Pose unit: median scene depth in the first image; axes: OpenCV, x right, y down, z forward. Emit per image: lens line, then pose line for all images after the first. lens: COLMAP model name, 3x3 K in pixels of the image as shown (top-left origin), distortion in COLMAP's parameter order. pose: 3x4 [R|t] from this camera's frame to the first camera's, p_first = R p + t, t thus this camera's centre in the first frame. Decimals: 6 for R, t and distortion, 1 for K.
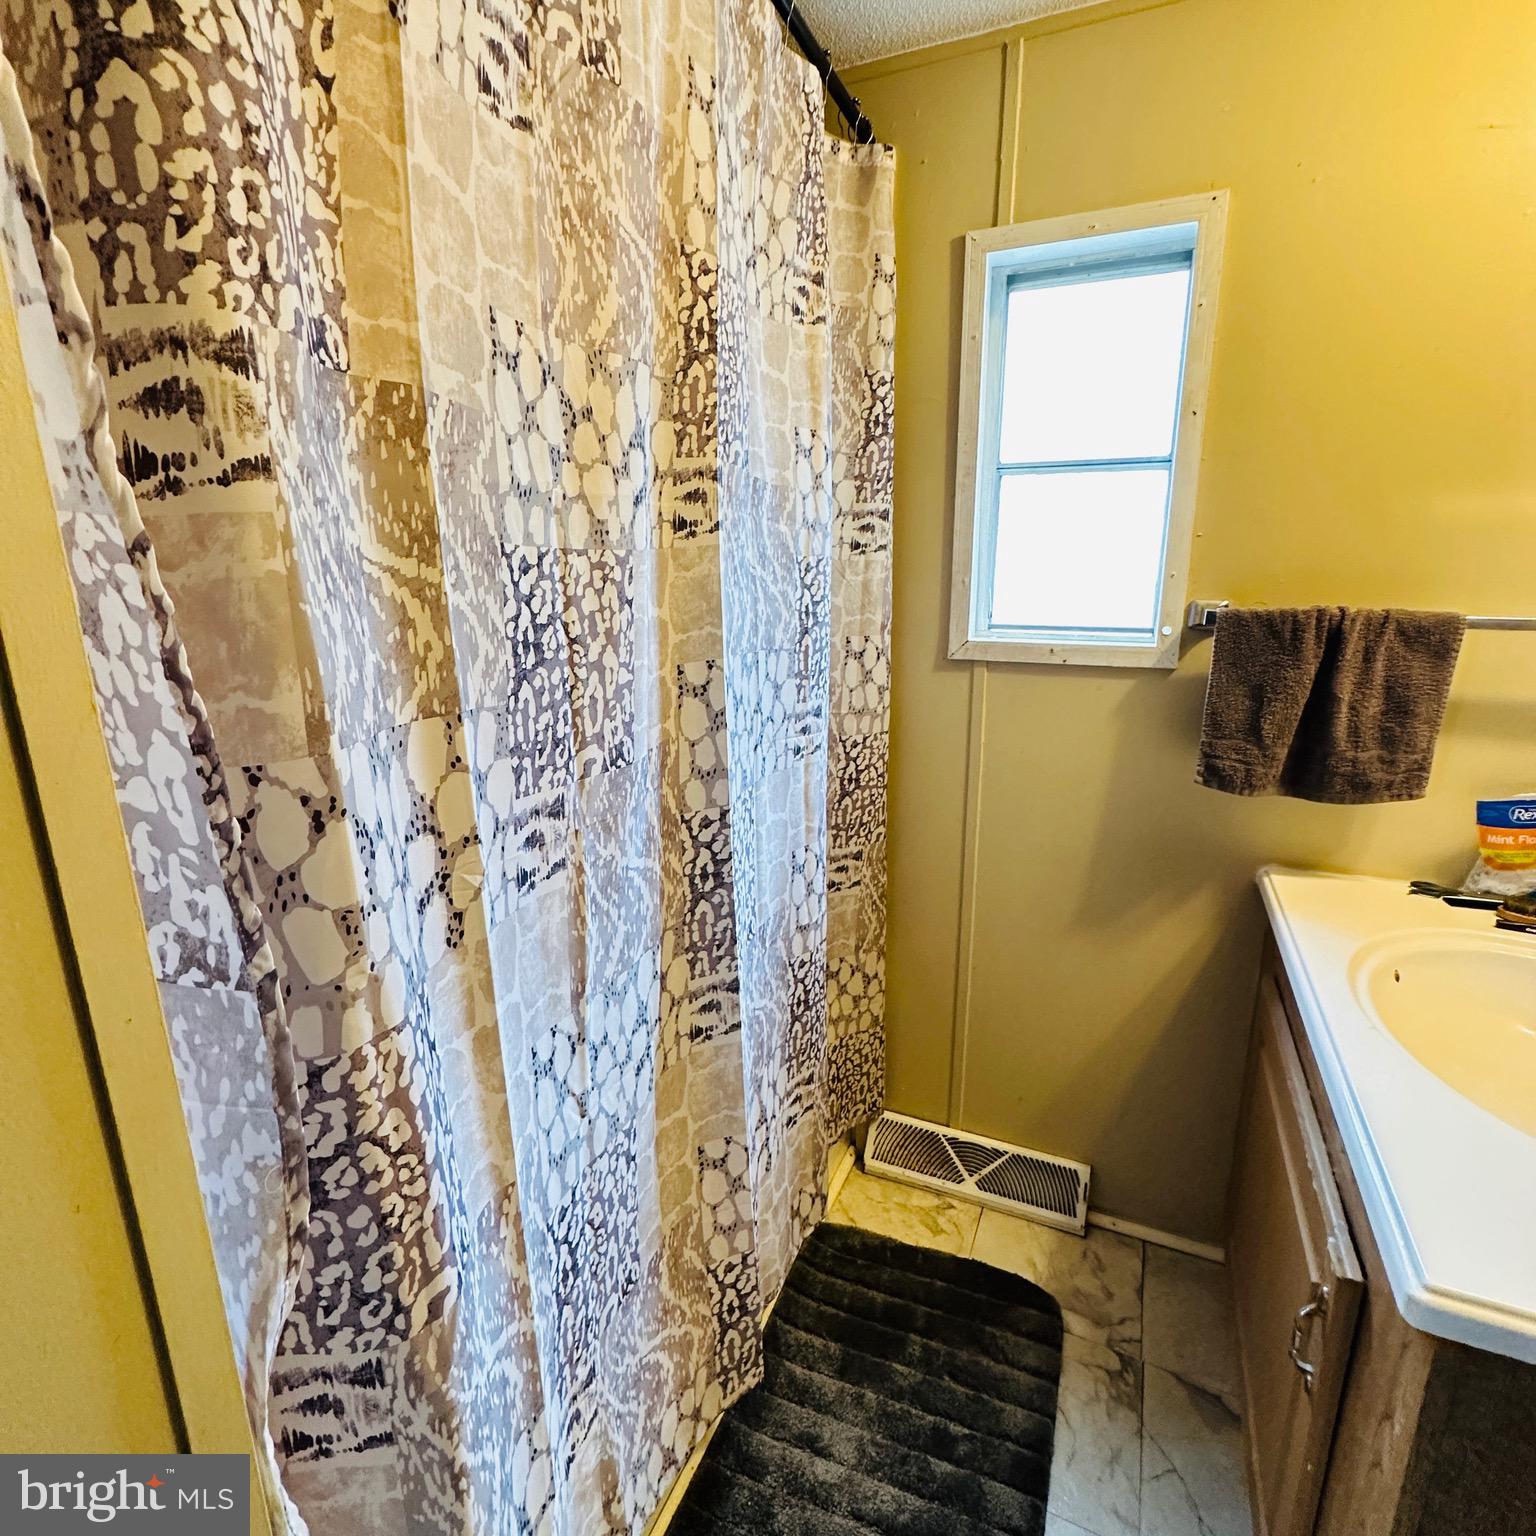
lens RADIAL K [[813.9, 0, 774.5], [0, 813.9, 765.7], [0, 0, 1]] dist [-0.006465, 0.001980]
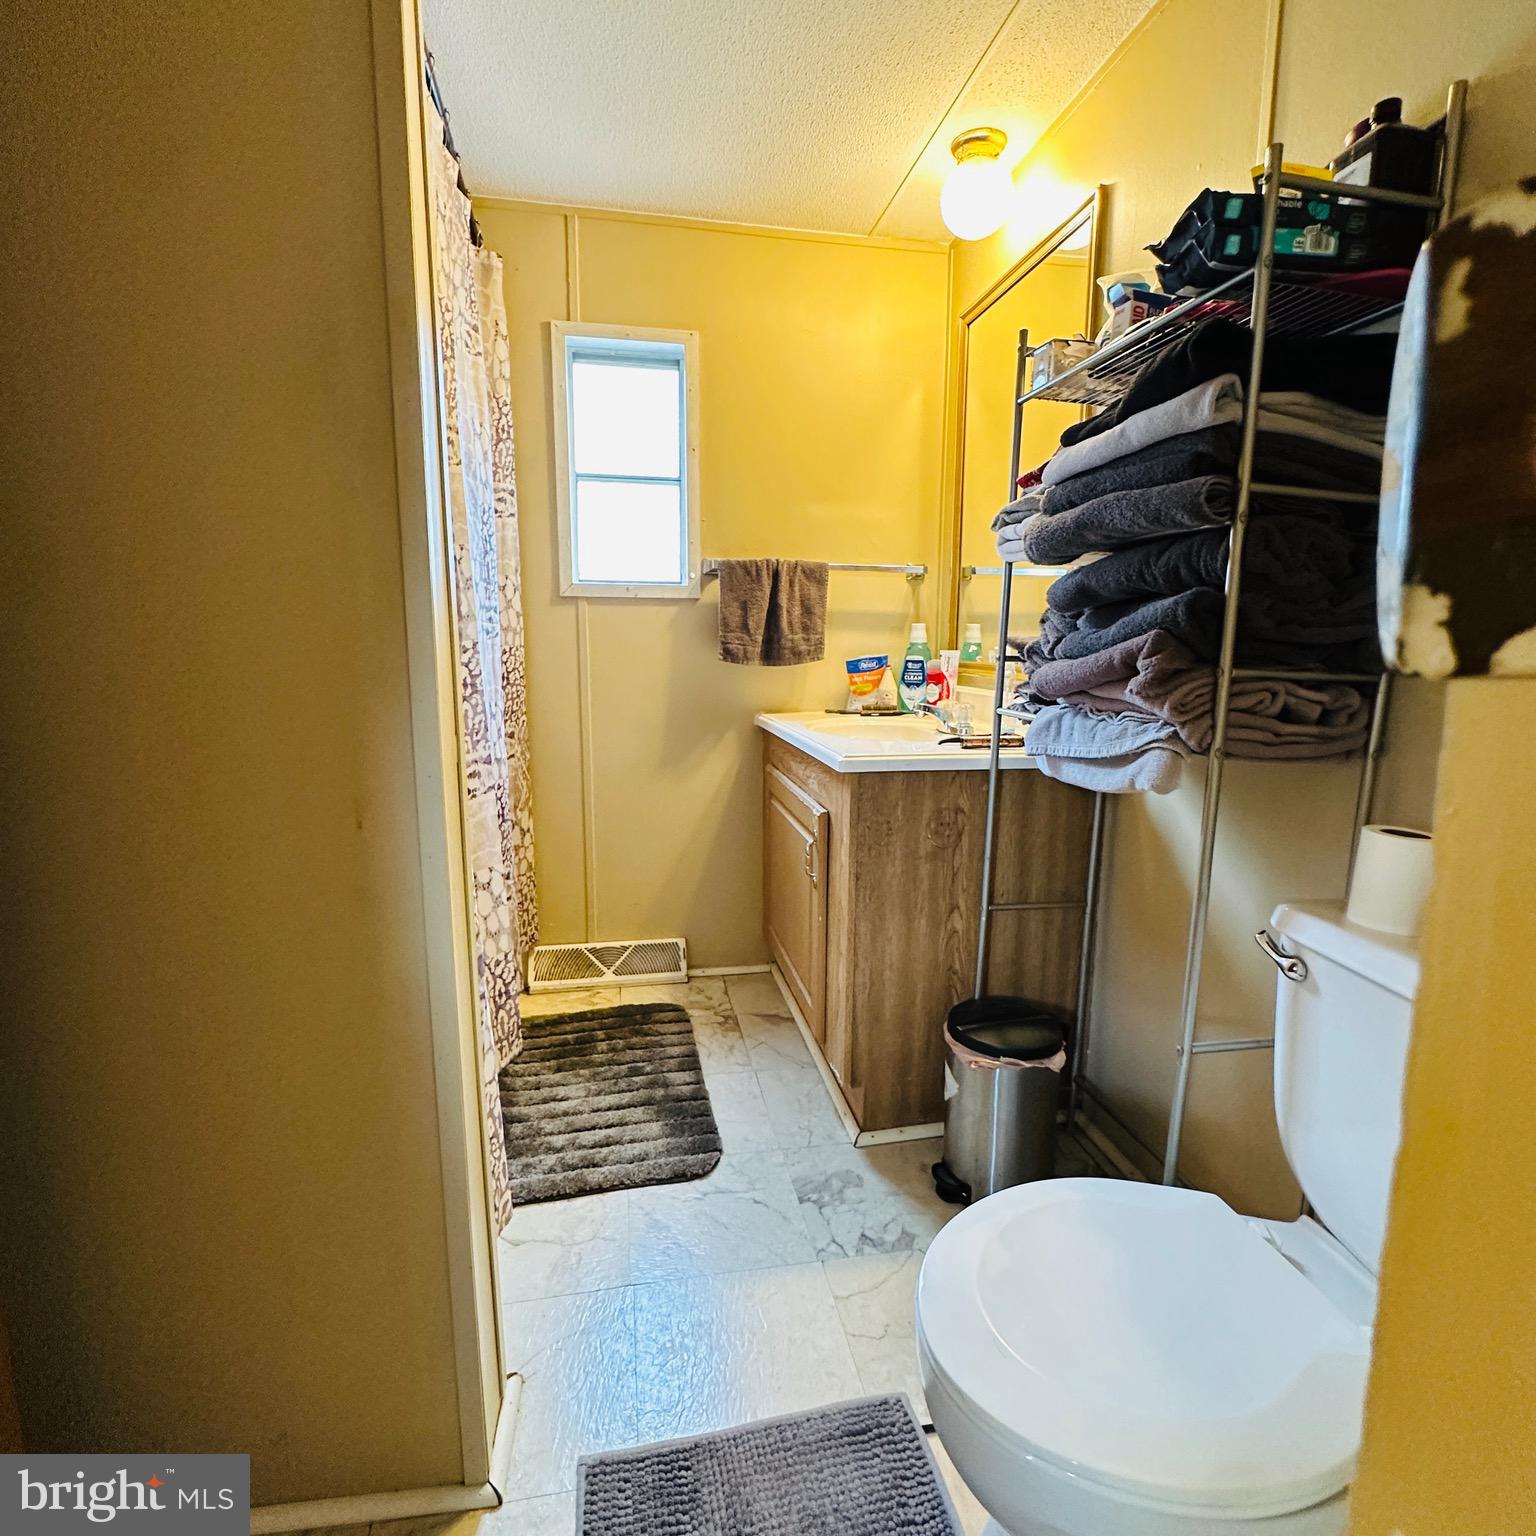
lens RADIAL K [[813.9, 0, 767.7], [0, 813.9, 768.4], [0, 0, 1]] dist [-0.006465, 0.001980]
pose [[0.819037, -0.079530, 0.568202, -0.380567], [0.127972, 0.990720, -0.045797, 0.328167], [-0.559286, 0.110223, 0.821614, -0.430742]]
